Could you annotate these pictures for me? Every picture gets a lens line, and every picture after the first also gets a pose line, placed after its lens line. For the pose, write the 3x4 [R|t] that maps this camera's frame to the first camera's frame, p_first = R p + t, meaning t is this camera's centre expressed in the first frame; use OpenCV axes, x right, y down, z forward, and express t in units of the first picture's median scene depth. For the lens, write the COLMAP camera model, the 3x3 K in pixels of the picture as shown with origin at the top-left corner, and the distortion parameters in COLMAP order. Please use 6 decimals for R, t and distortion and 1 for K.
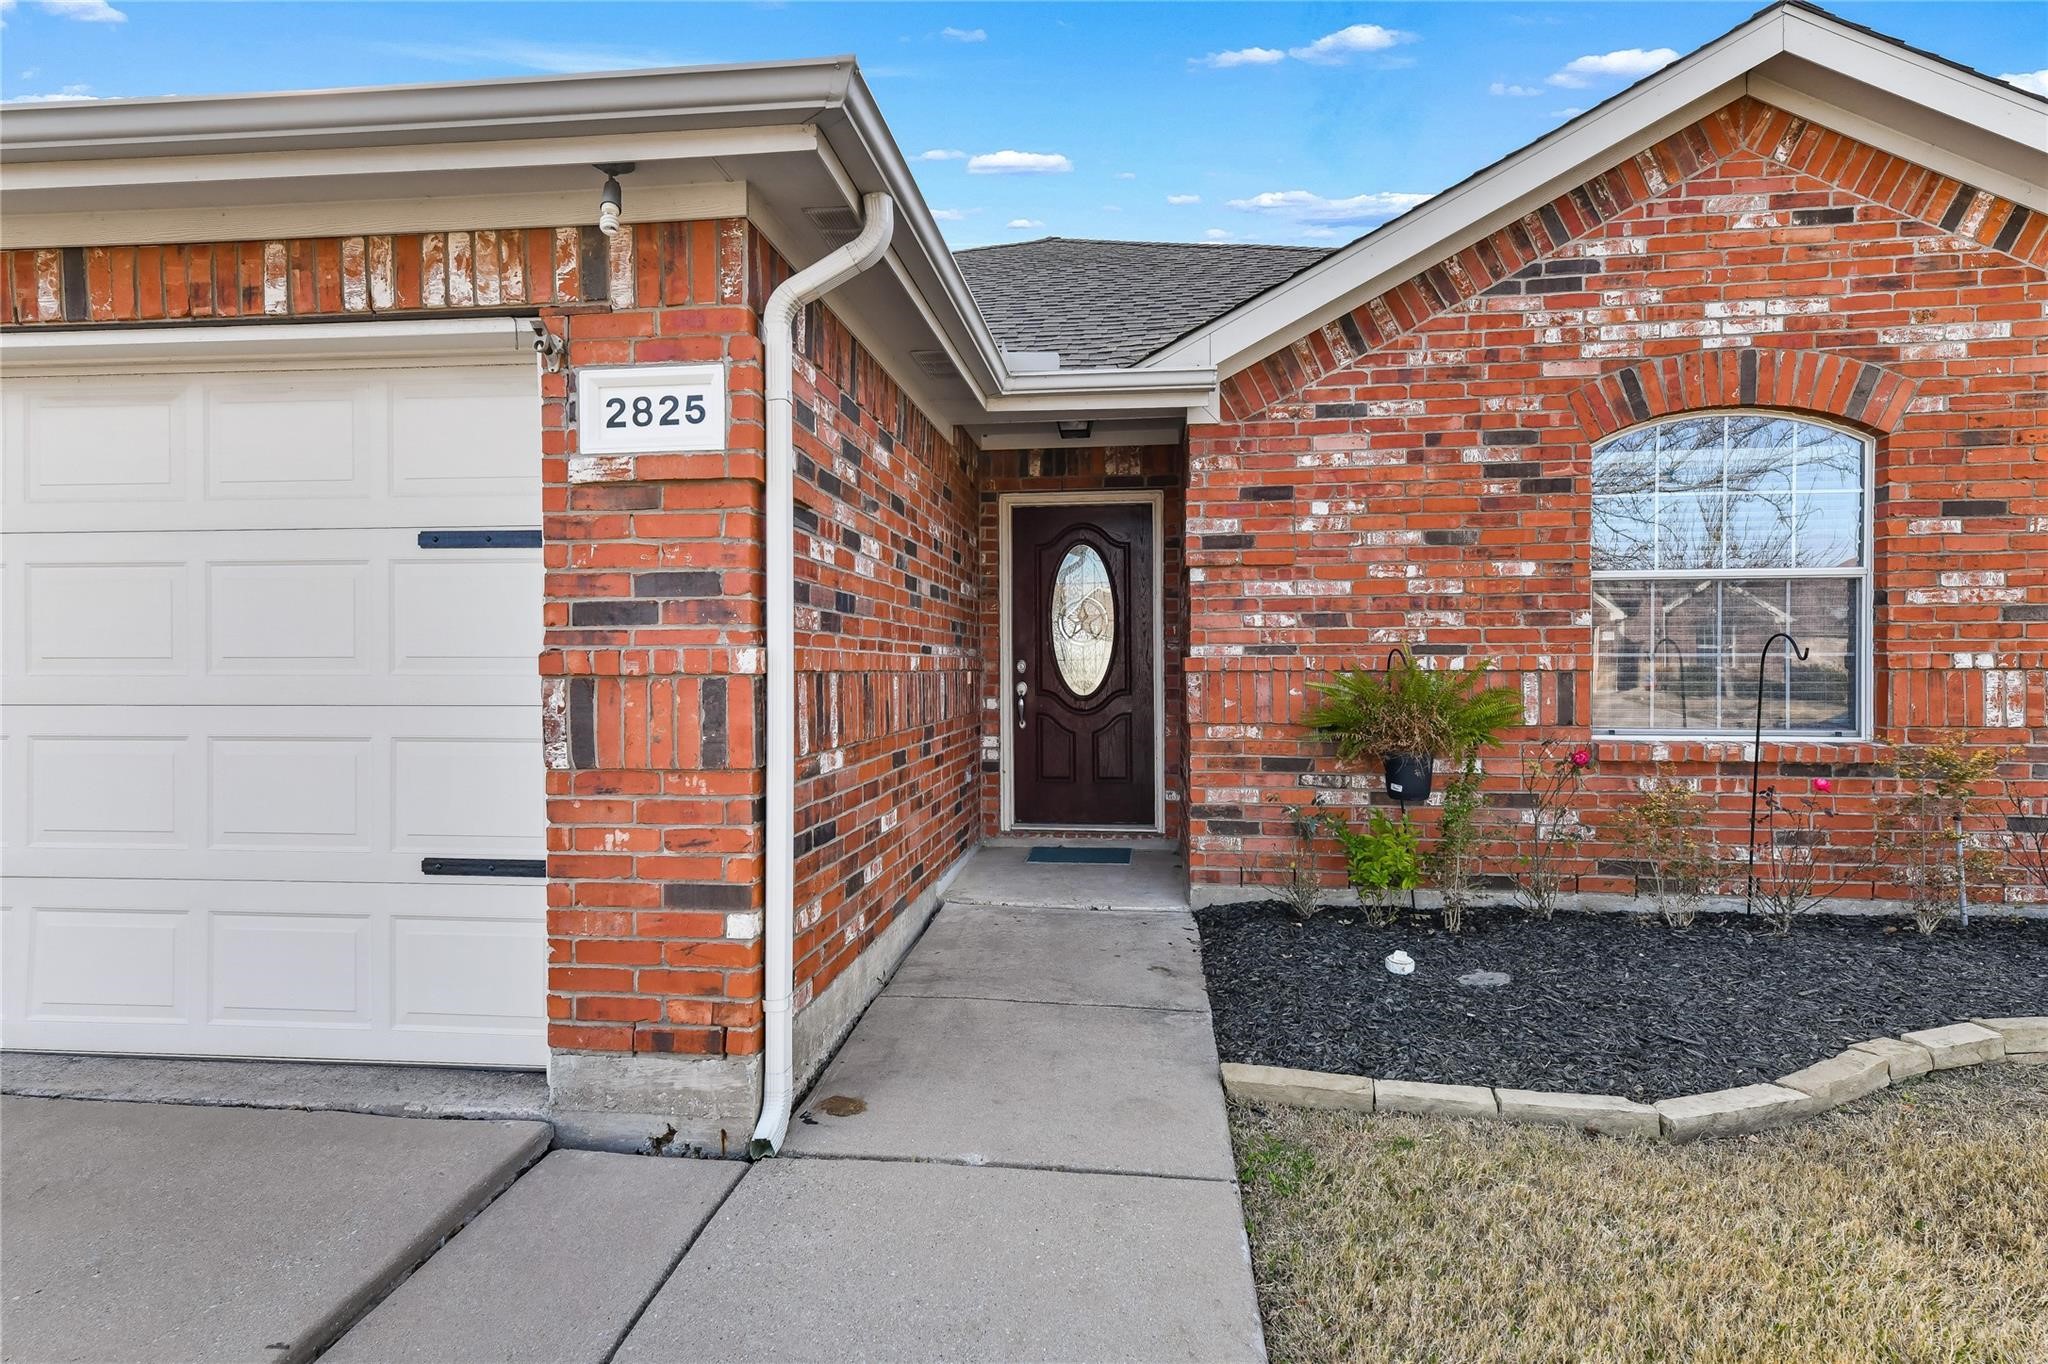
lens RADIAL K [[1084.7, 0, 1031.8], [0, 1084.7, 673.5], [0, 0, 1]] dist [0.022493, -0.000224]
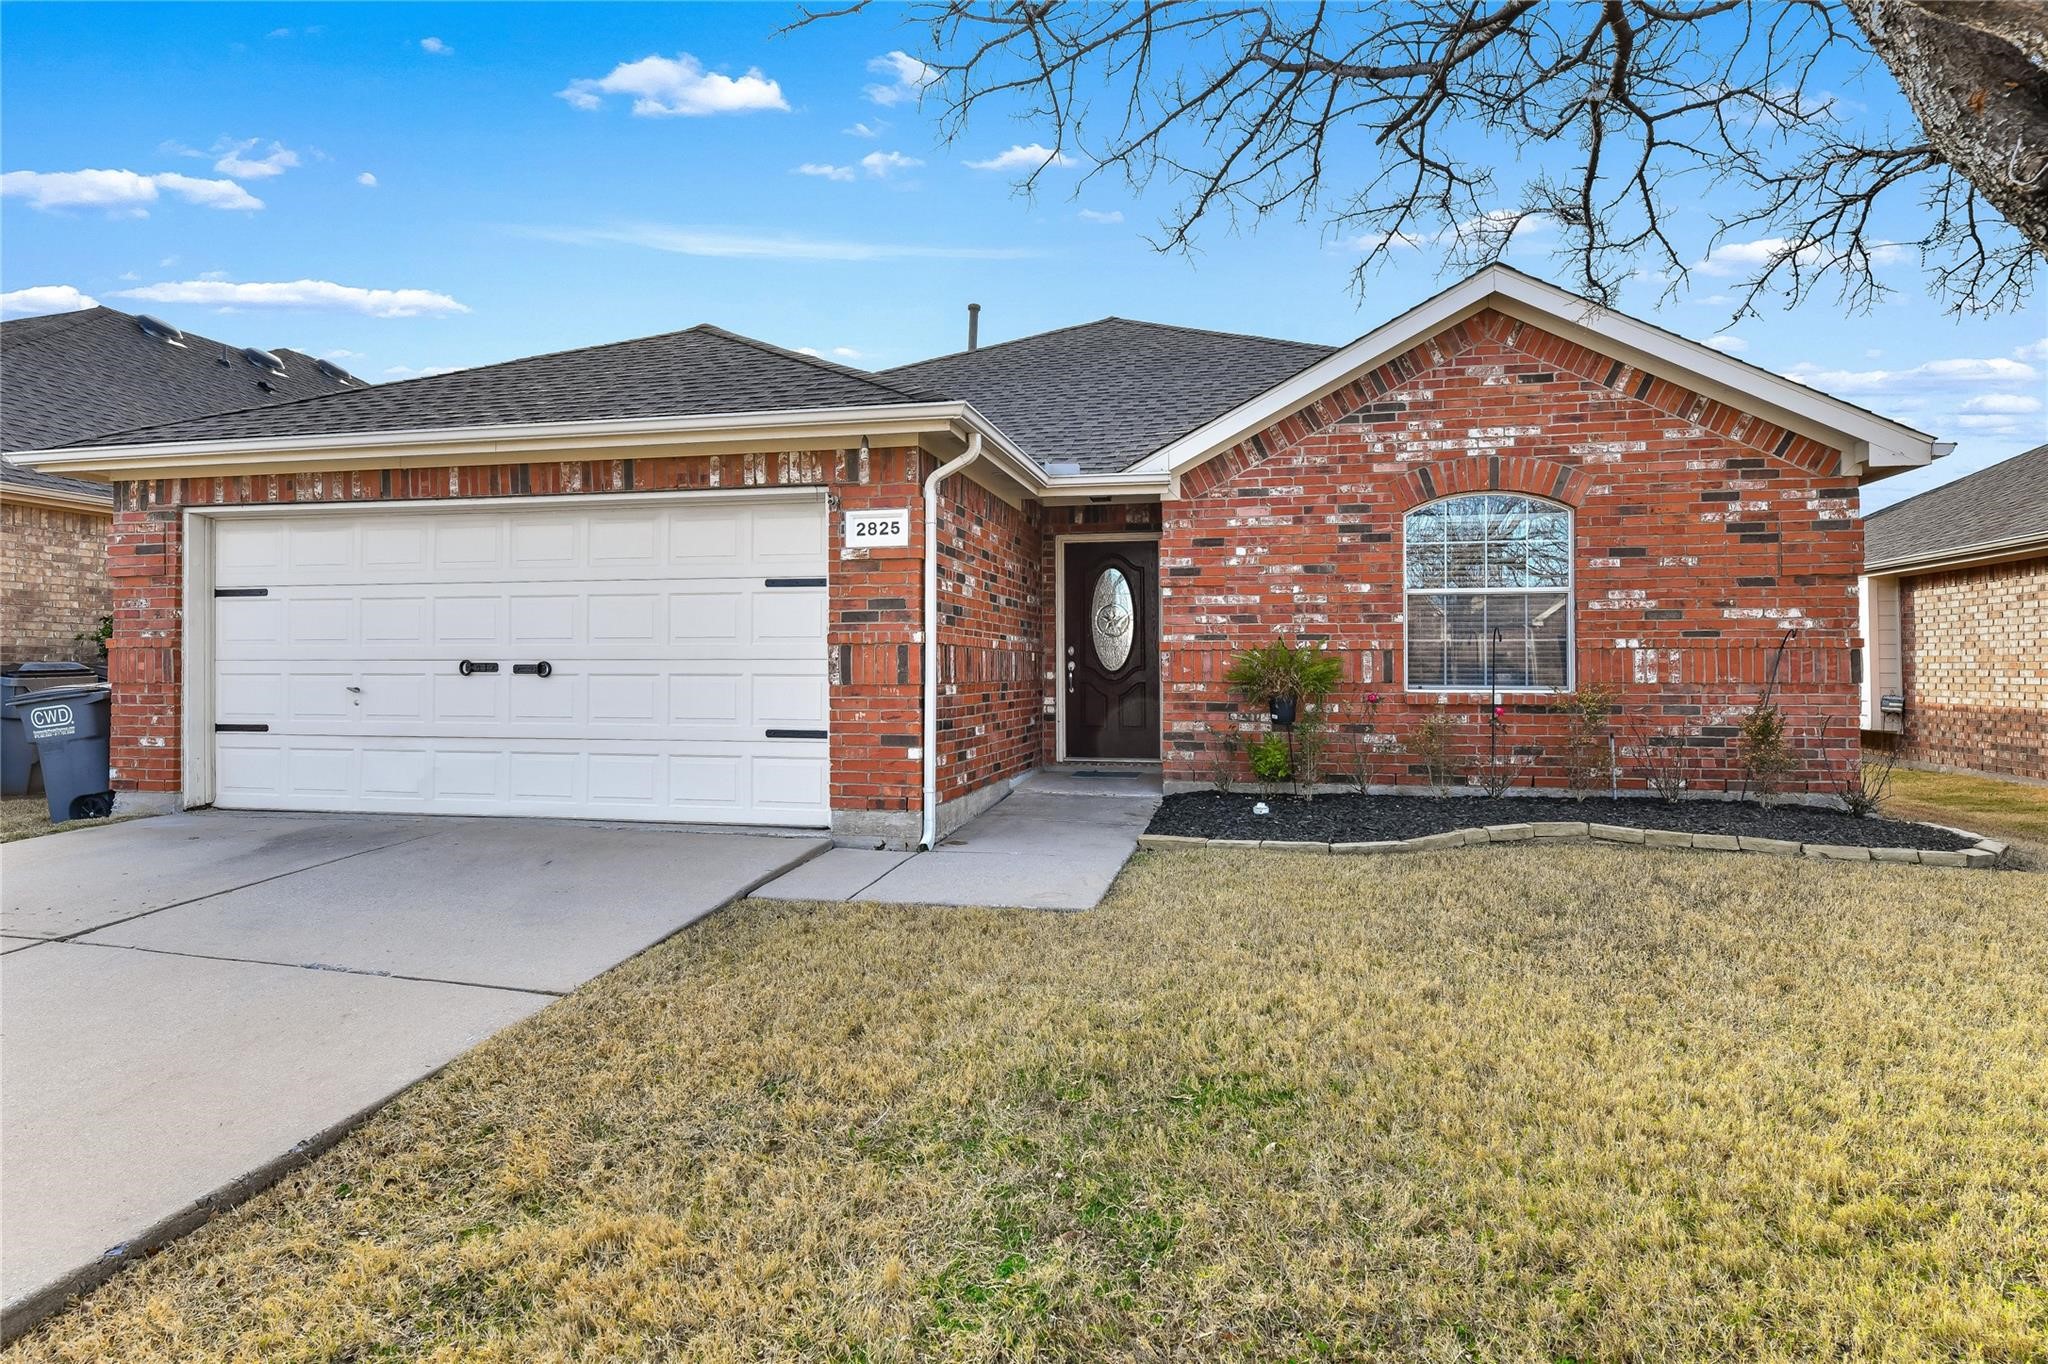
lens RADIAL K [[1142.5, 0, 1041.6], [0, 1142.5, 667.0], [0, 0, 1]] dist [0.020487, -0.002762]
pose [[0.996453, 0.002386, -0.084115, 0.117120], [-0.002975, 0.999972, -0.006885, 0.038425], [0.084096, 0.007111, 0.996432, -0.798525]]
